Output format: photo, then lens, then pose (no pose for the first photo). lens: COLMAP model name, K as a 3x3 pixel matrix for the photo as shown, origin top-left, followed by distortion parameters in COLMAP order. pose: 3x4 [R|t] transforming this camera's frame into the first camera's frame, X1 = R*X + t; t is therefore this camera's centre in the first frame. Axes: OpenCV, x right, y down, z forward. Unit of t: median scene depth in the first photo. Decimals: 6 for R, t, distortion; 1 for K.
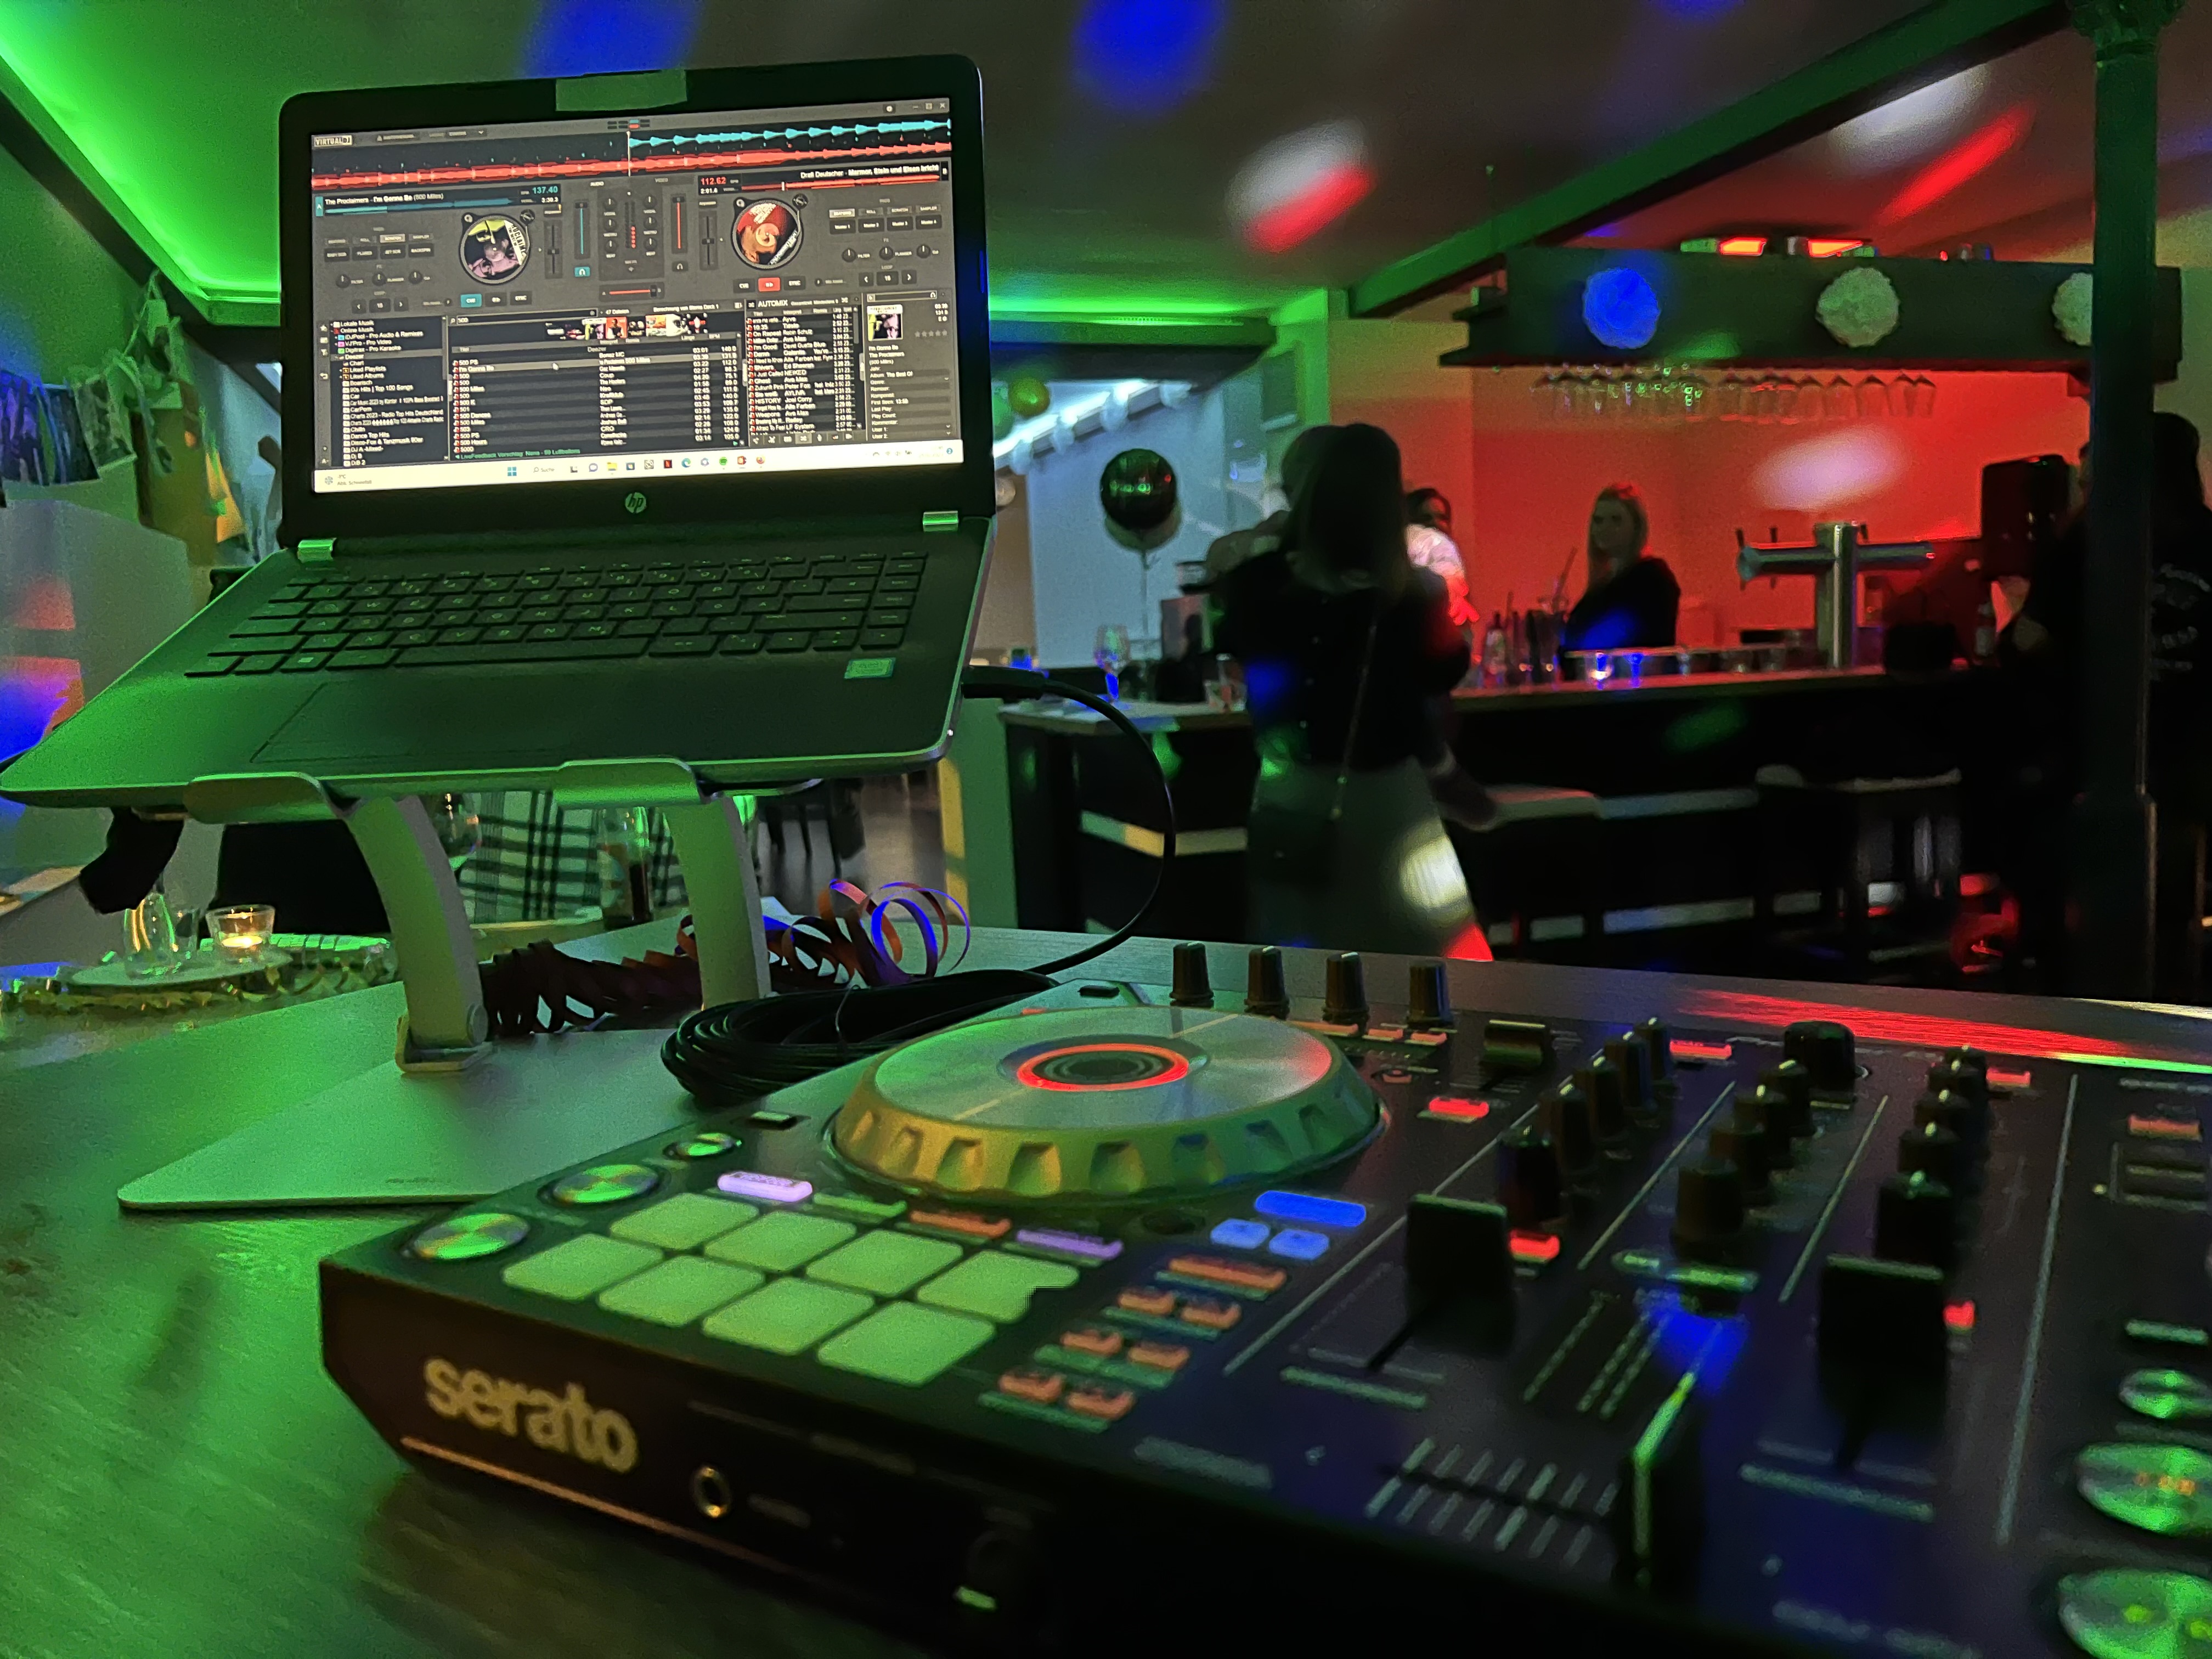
lens RADIAL K [[1626.3, 0, 1132.6], [0, 1626.3, 827.5], [0, 0, 1]] dist [0.057628, -0.084220]
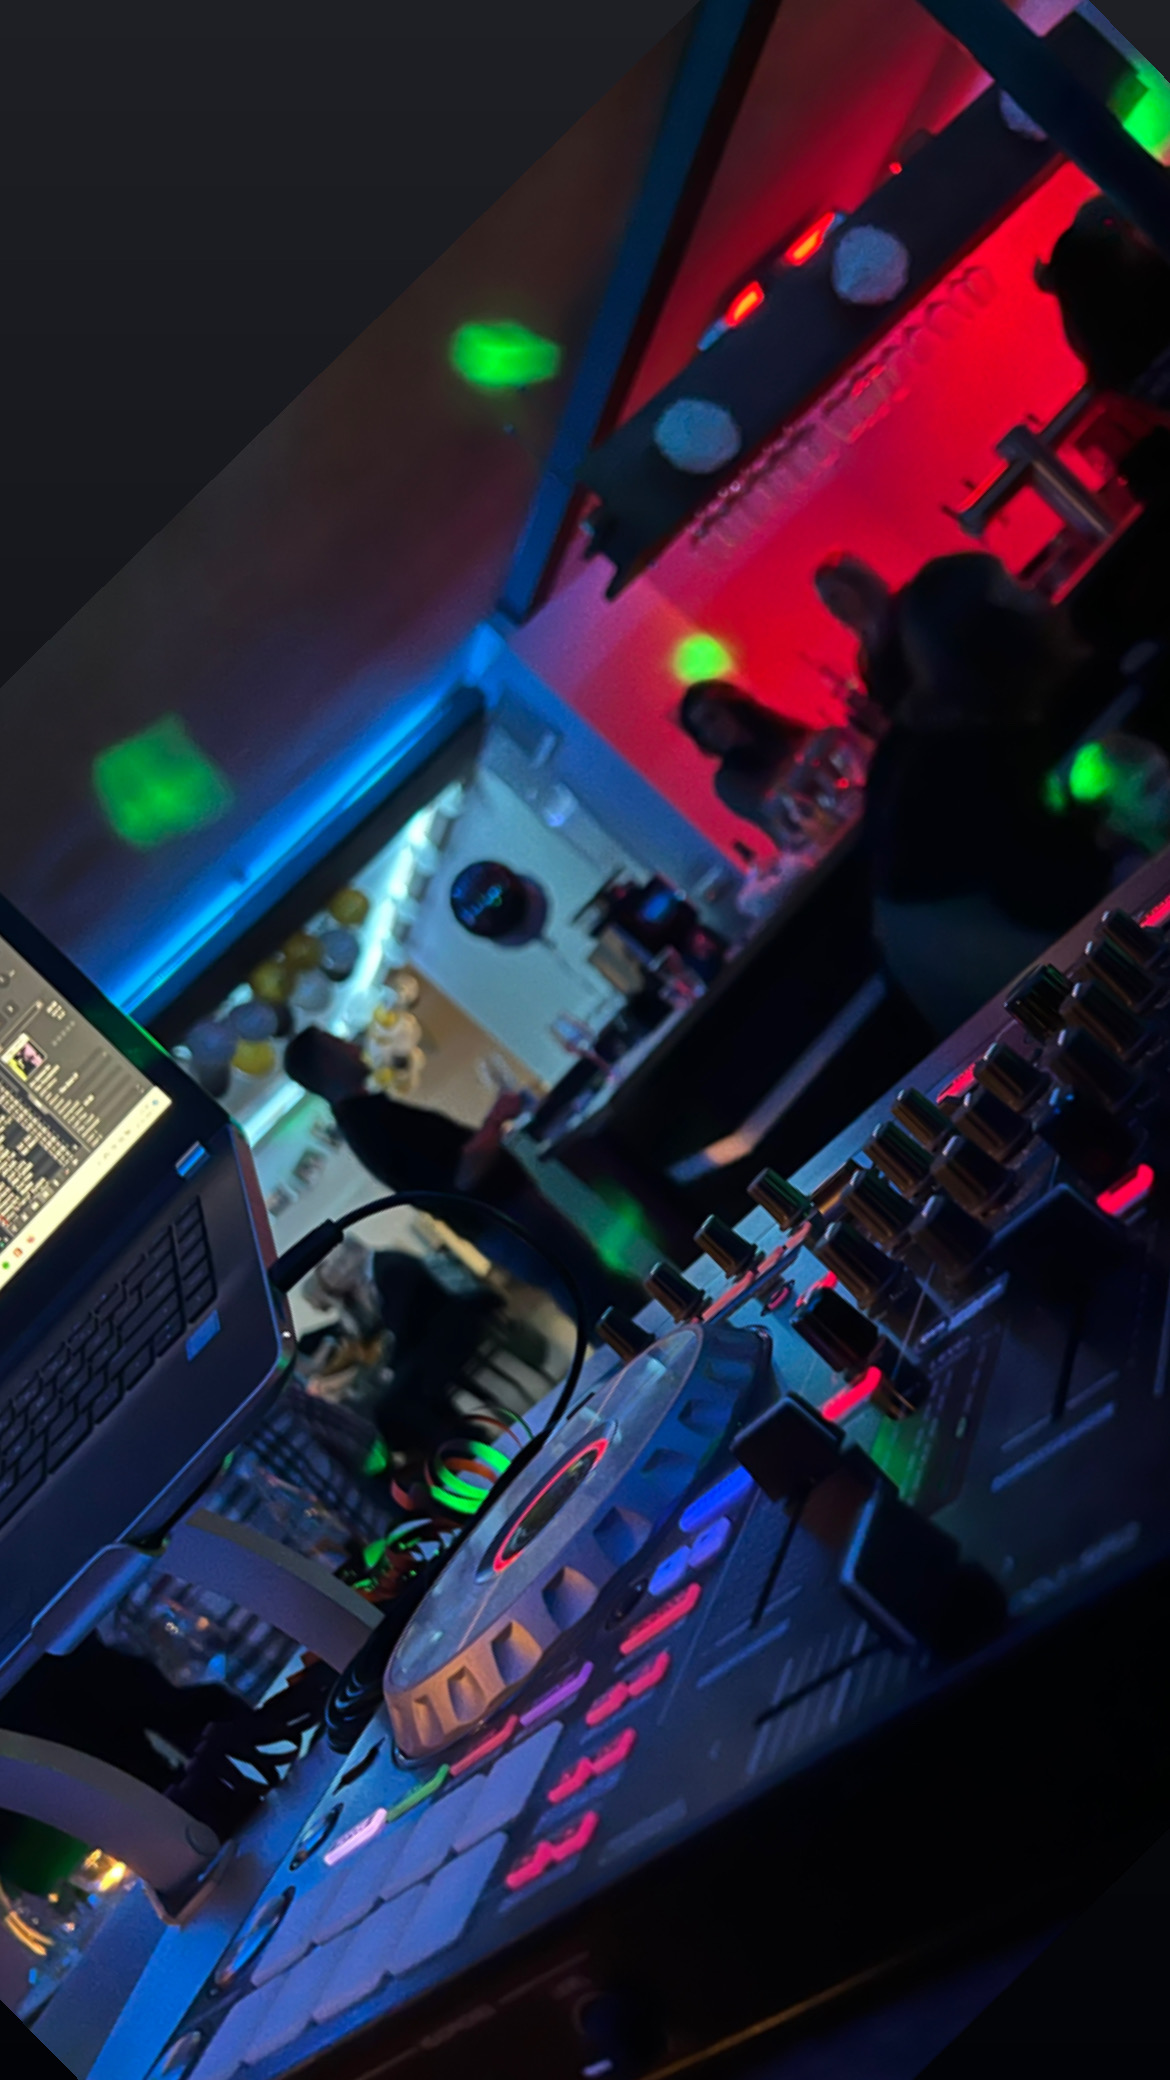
lens RADIAL K [[1652.2, 0, 681.0], [0, 1652.2, 1125.3], [0, 0, 1]] dist [0.004058, 0.006261]
pose [[0.713216, -0.700729, -0.017374, 0.128800], [0.700182, 0.713377, -0.028947, 0.038182], [0.032678, 0.008480, 0.999430, -0.016461]]
